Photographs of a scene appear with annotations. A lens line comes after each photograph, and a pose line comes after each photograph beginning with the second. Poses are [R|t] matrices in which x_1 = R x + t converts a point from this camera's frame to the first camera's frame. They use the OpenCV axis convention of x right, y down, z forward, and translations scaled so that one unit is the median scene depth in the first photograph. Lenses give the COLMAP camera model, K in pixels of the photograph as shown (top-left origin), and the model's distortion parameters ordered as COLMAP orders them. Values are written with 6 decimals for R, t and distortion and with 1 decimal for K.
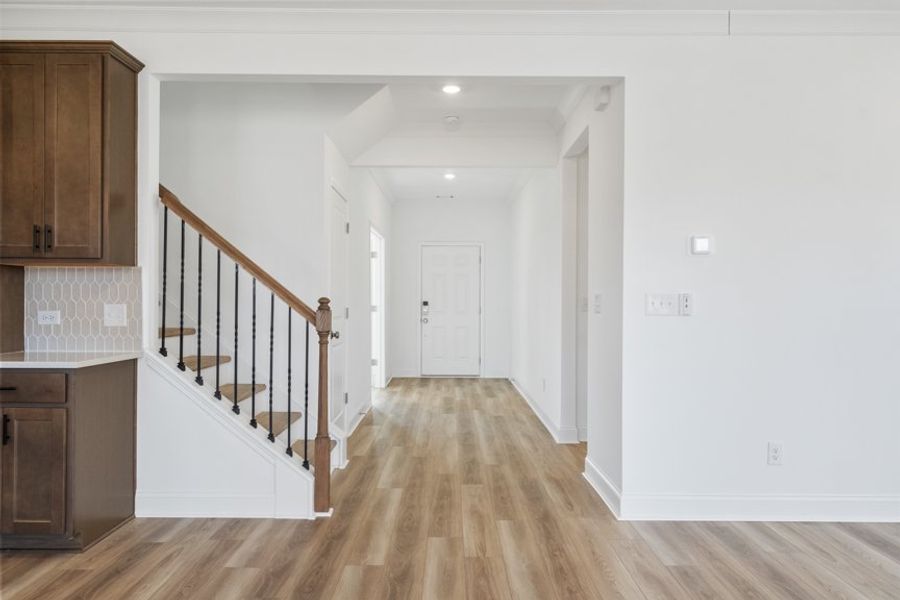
lens RADIAL K [[653.4, 0, 450.0], [0, 653.4, 300.0], [0, 0, 1]] dist [0.004178, 0.003175]
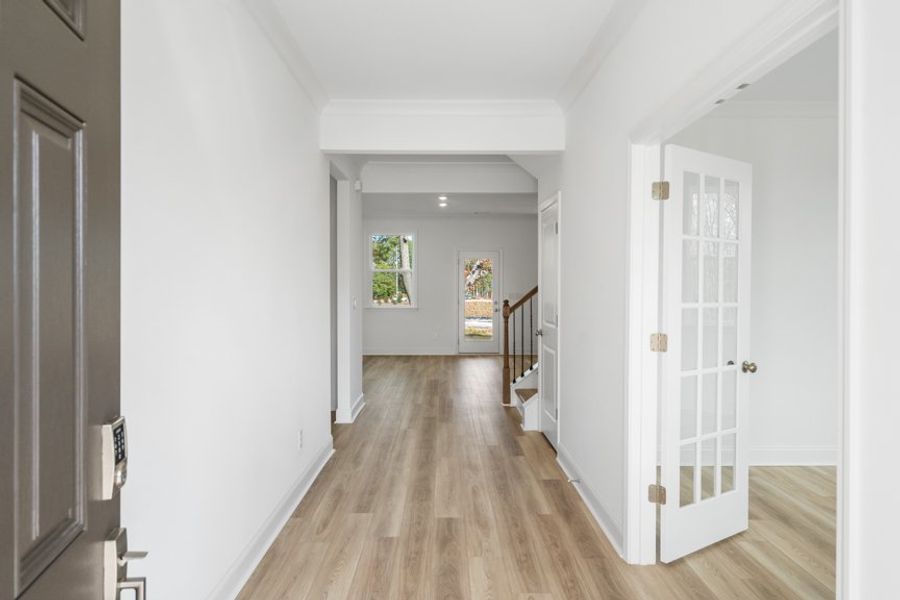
lens RADIAL K [[434.4, 0, 450.0], [0, 434.4, 300.0], [0, 0, 1]] dist [0.000037, 0.000259]
pose [[-0.999751, -0.005555, -0.021615, 0.006138], [-0.005691, 0.999964, 0.006237, -0.013304], [0.021580, 0.006359, -0.999747, 1.608465]]
